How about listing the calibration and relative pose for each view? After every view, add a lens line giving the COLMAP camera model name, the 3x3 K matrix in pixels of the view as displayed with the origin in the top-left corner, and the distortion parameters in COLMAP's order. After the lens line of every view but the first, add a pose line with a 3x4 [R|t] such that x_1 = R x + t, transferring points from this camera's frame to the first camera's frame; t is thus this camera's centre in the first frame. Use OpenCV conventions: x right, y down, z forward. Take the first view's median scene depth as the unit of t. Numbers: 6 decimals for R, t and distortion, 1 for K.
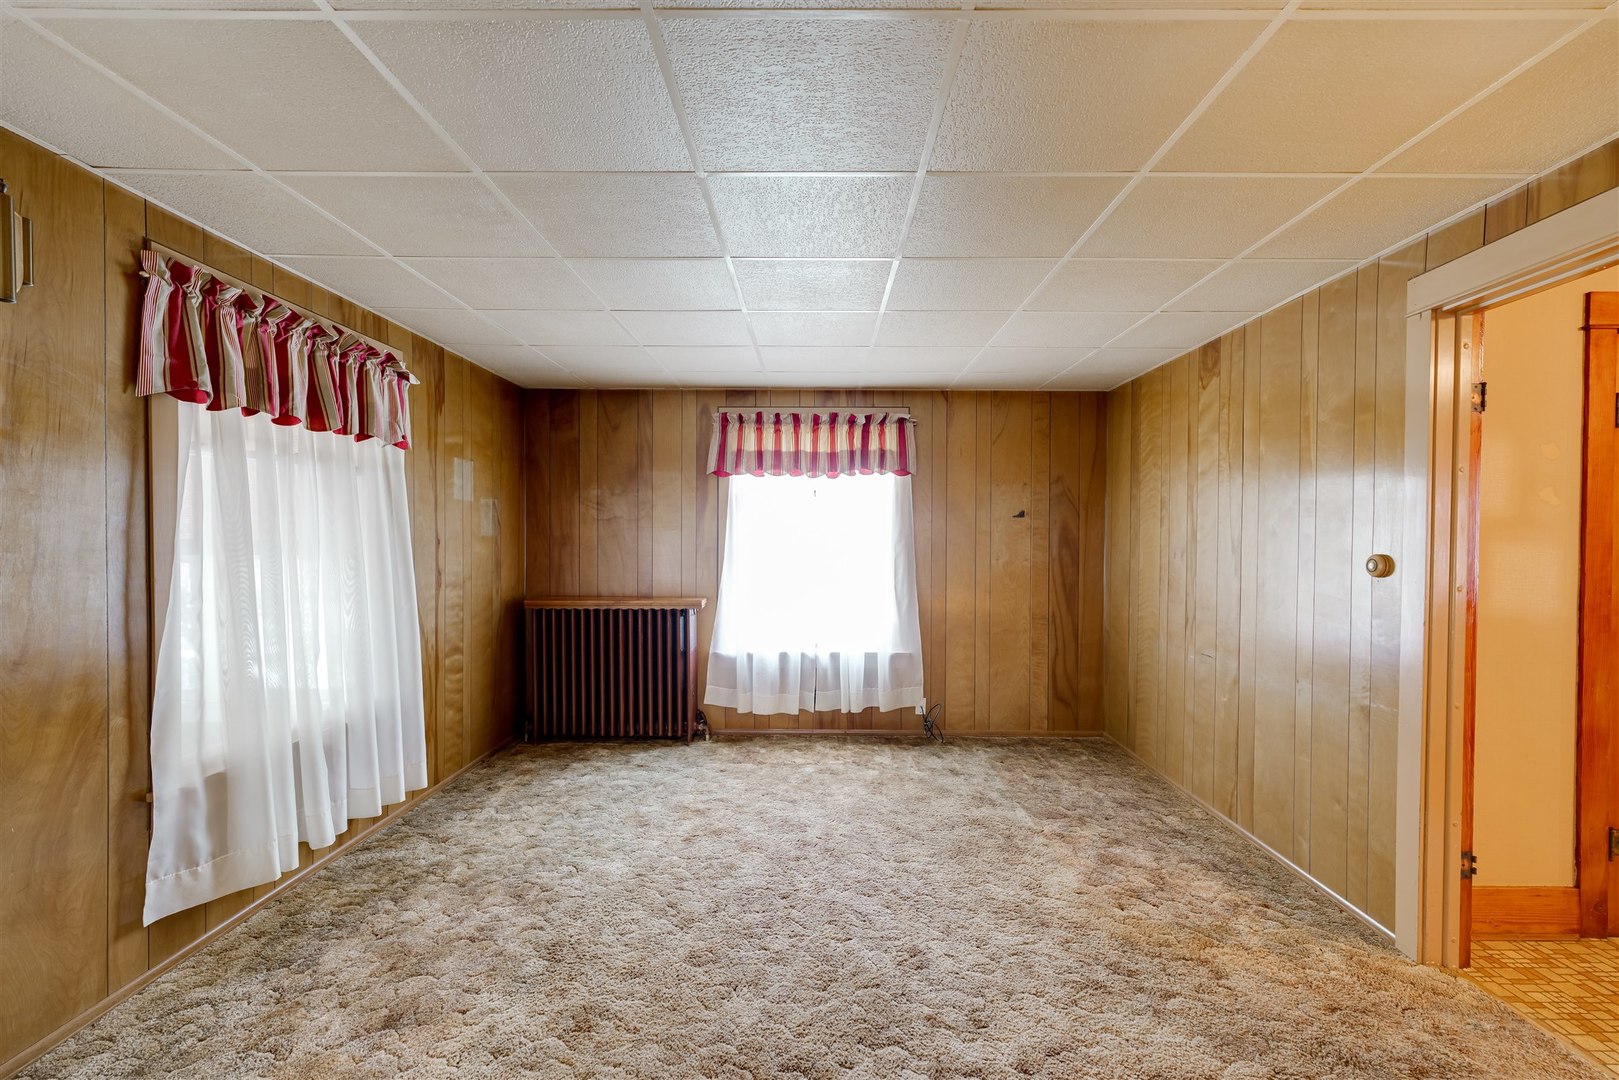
lens RADIAL K [[729.8, 0, 804.1], [0, 729.8, 544.4], [0, 0, 1]] dist [-0.004252, 0.001006]
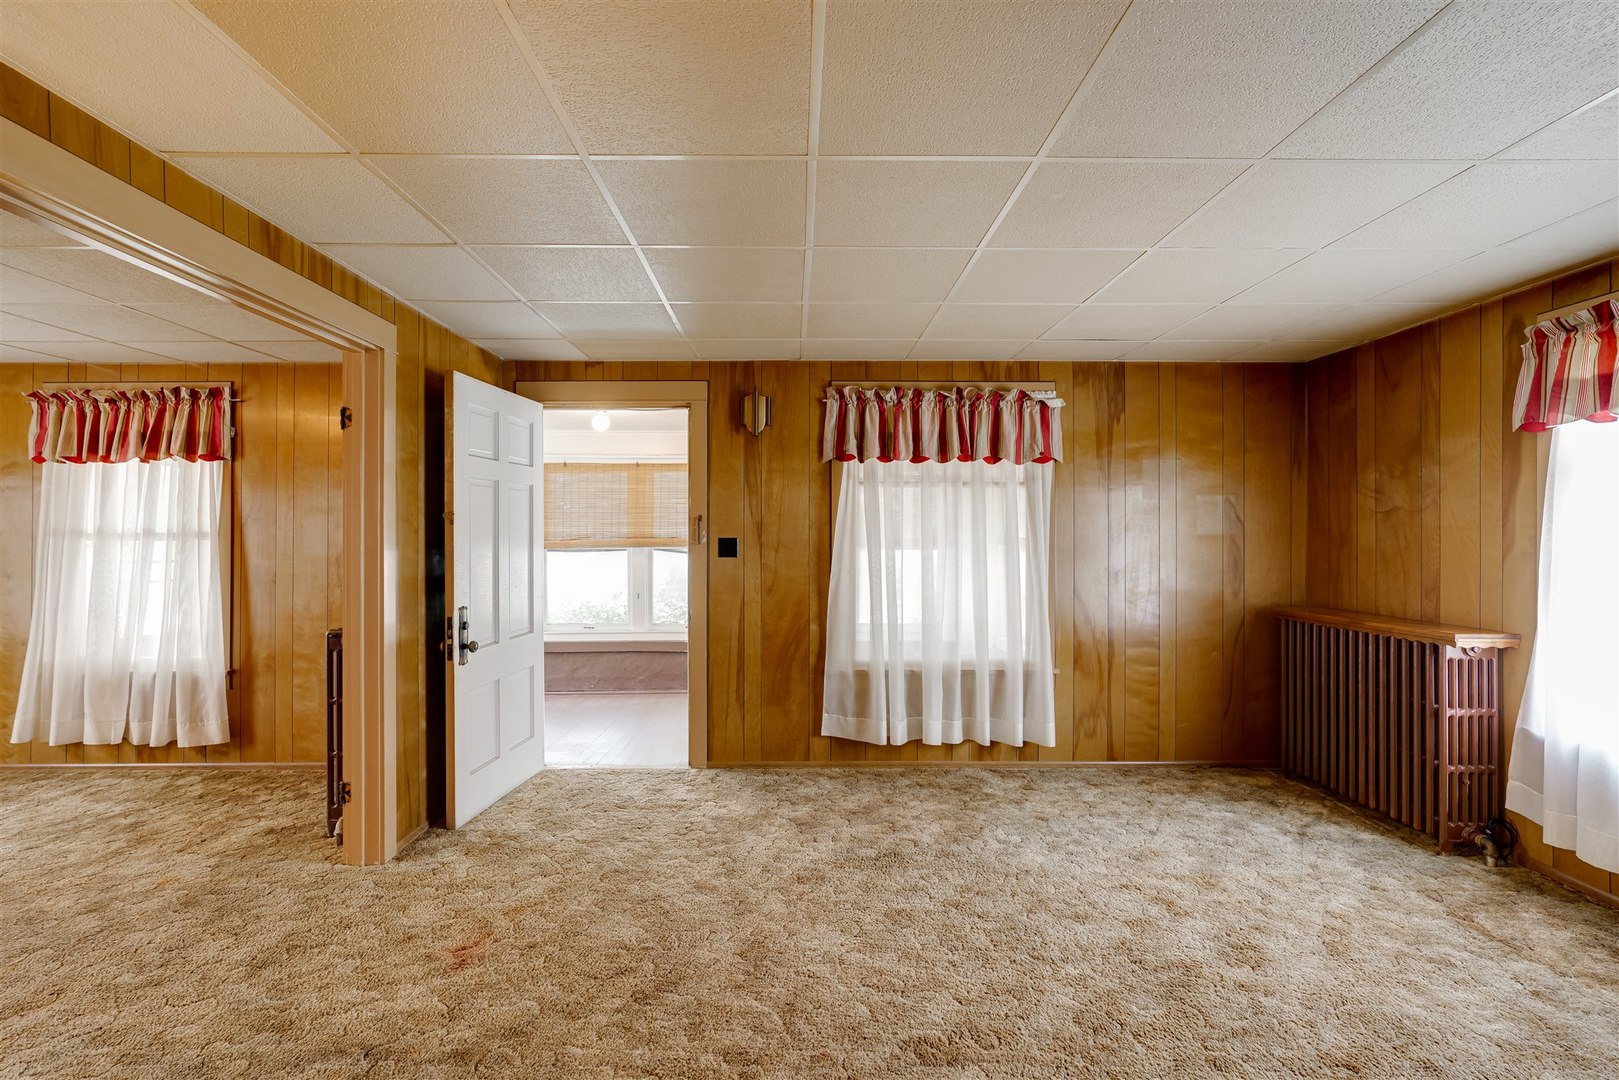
lens RADIAL K [[729.8, 0, 804.8], [0, 729.8, 537.6], [0, 0, 1]] dist [-0.004252, 0.001006]
pose [[0.022796, -0.000719, -0.999740, 0.530264], [-0.011770, 0.999930, -0.000988, -0.000469], [0.999671, 0.011789, 0.022786, 0.459303]]
